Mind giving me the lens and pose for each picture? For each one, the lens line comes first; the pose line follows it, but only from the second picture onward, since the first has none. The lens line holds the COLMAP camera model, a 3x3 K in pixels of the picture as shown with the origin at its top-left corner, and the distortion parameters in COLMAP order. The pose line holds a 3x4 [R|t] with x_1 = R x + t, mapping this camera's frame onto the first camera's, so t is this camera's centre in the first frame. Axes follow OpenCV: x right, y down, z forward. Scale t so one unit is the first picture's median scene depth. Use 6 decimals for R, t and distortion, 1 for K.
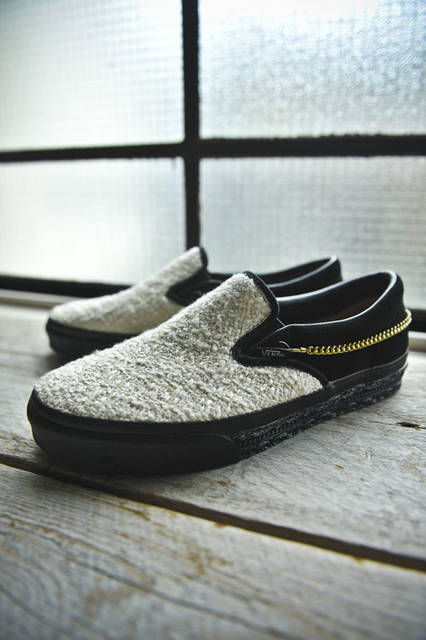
lens RADIAL K [[464.5, 0, 213.0], [0, 464.5, 320.0], [0, 0, 1]] dist [-0.058319, -0.000814]
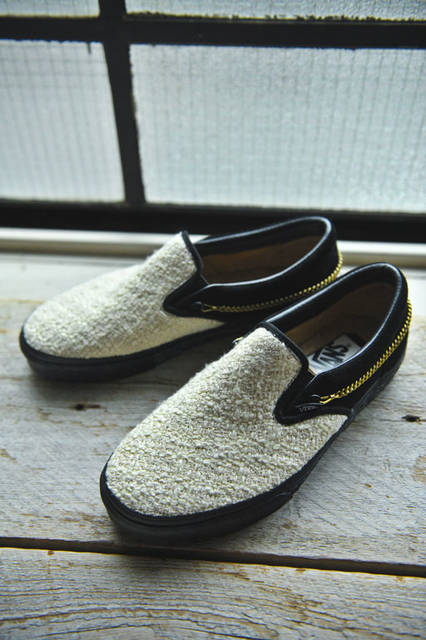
lens RADIAL K [[659.0, 0, 213.0], [0, 659.0, 320.0], [0, 0, 1]] dist [0.016225, 0.022992]
pose [[0.960915, -0.199173, 0.192281, -0.368651], [0.082024, 0.868193, 0.489401, -0.937916], [-0.264413, -0.454501, 0.850597, -0.210152]]
